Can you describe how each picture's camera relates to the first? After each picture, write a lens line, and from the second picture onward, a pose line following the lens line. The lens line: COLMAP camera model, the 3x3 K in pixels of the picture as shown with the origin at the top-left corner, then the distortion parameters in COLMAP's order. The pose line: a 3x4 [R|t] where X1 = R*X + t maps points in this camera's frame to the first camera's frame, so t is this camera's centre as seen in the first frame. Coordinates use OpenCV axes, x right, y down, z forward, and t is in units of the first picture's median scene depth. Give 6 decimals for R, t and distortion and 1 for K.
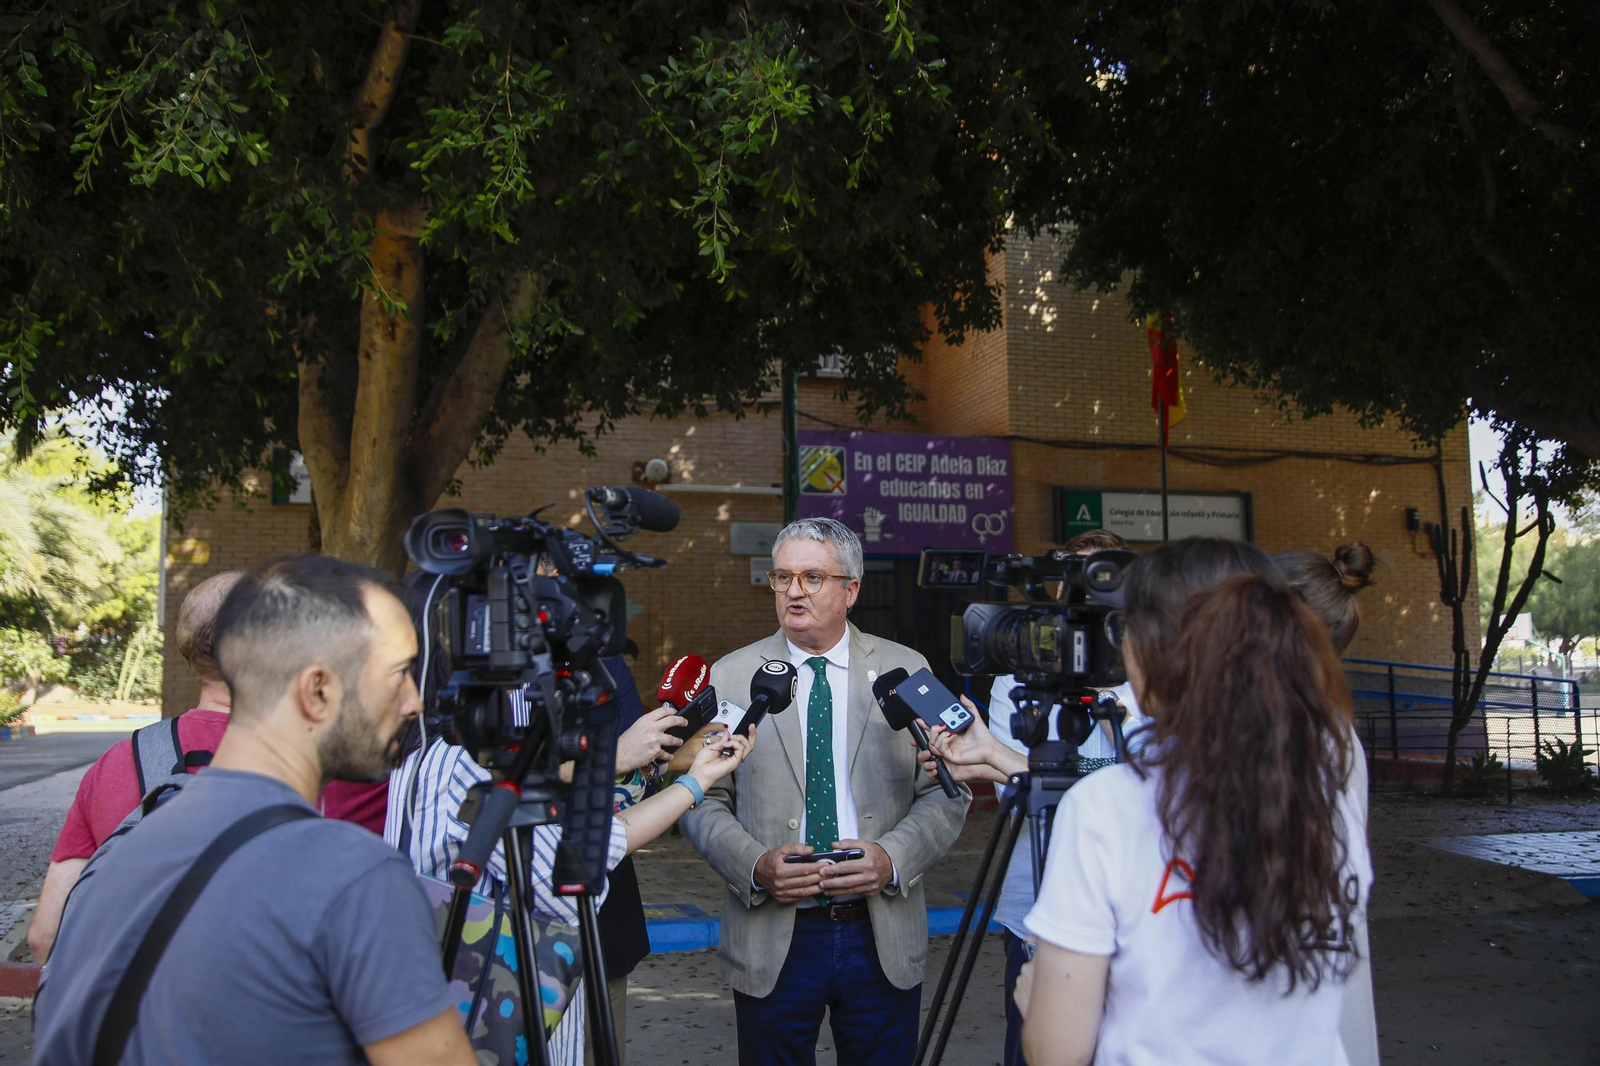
lens RADIAL K [[1493.5, 0, 819.1], [0, 1493.5, 562.3], [0, 0, 1]] dist [0.046591, 0.000000]
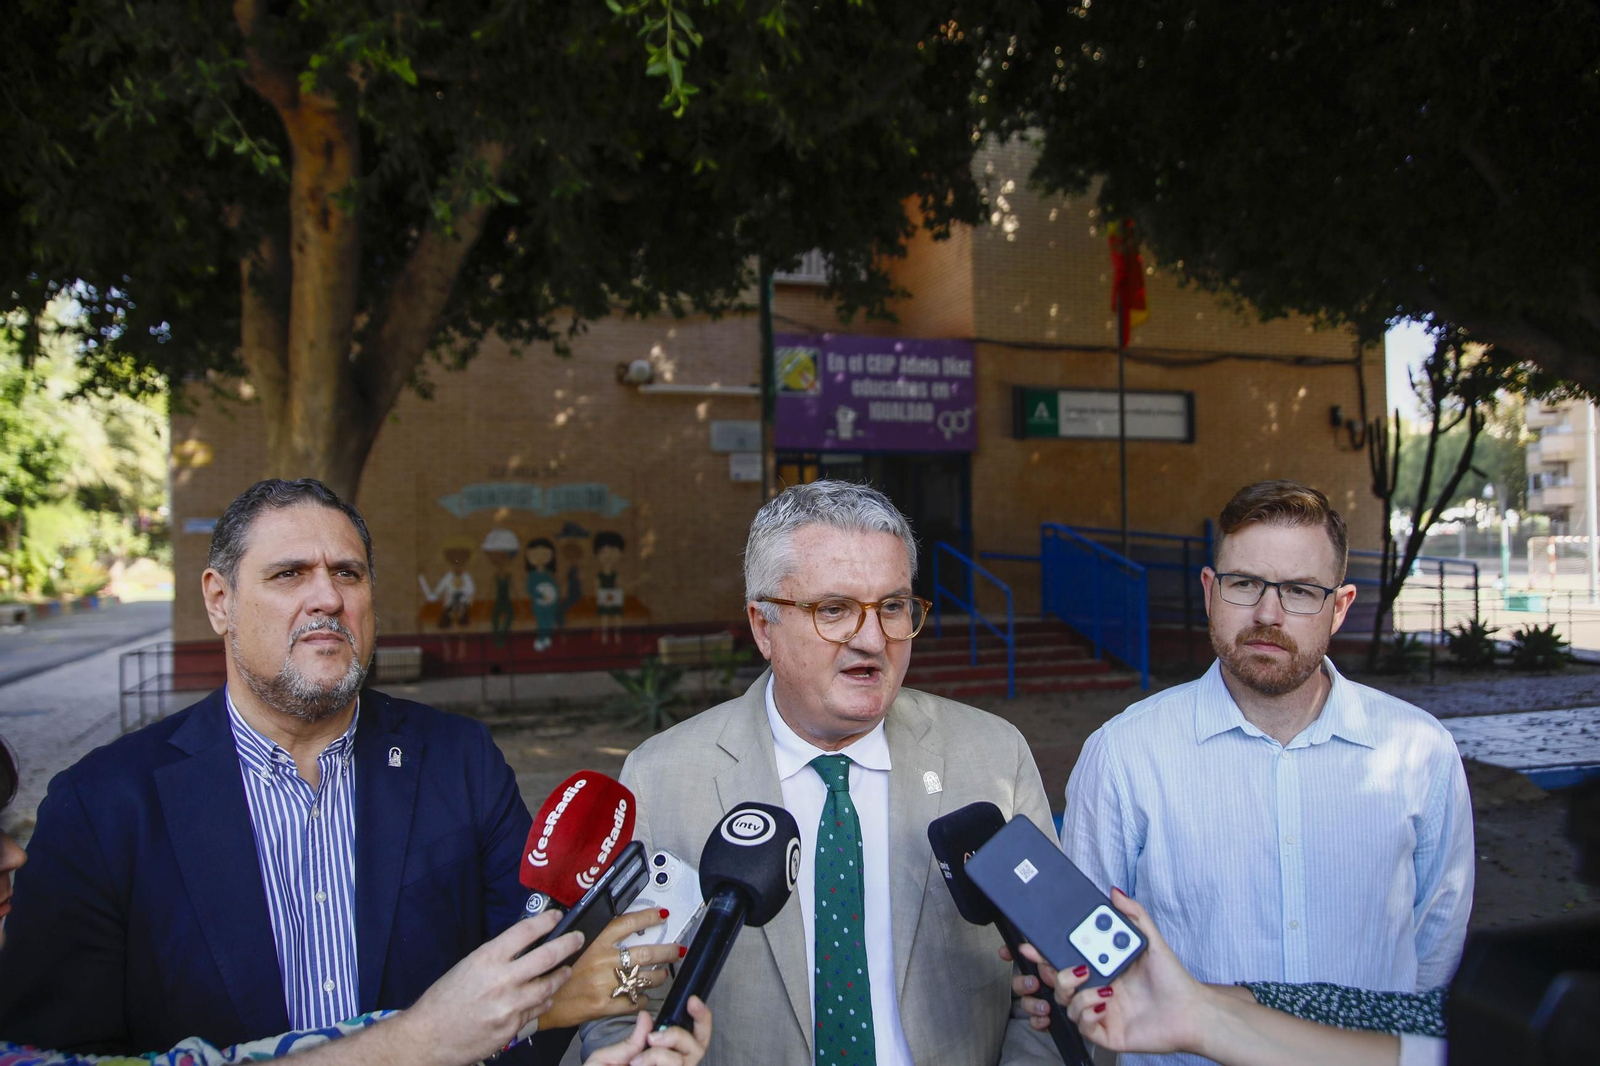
lens RADIAL K [[1283.5, 0, 804.1], [0, 1283.5, 541.8], [0, 0, 1]] dist [-0.046113, 0.070958]
pose [[0.999953, -0.003052, 0.009227, -0.003815], [0.002382, 0.997419, 0.071759, -0.010449], [-0.009422, -0.071734, 0.997379, 0.144214]]
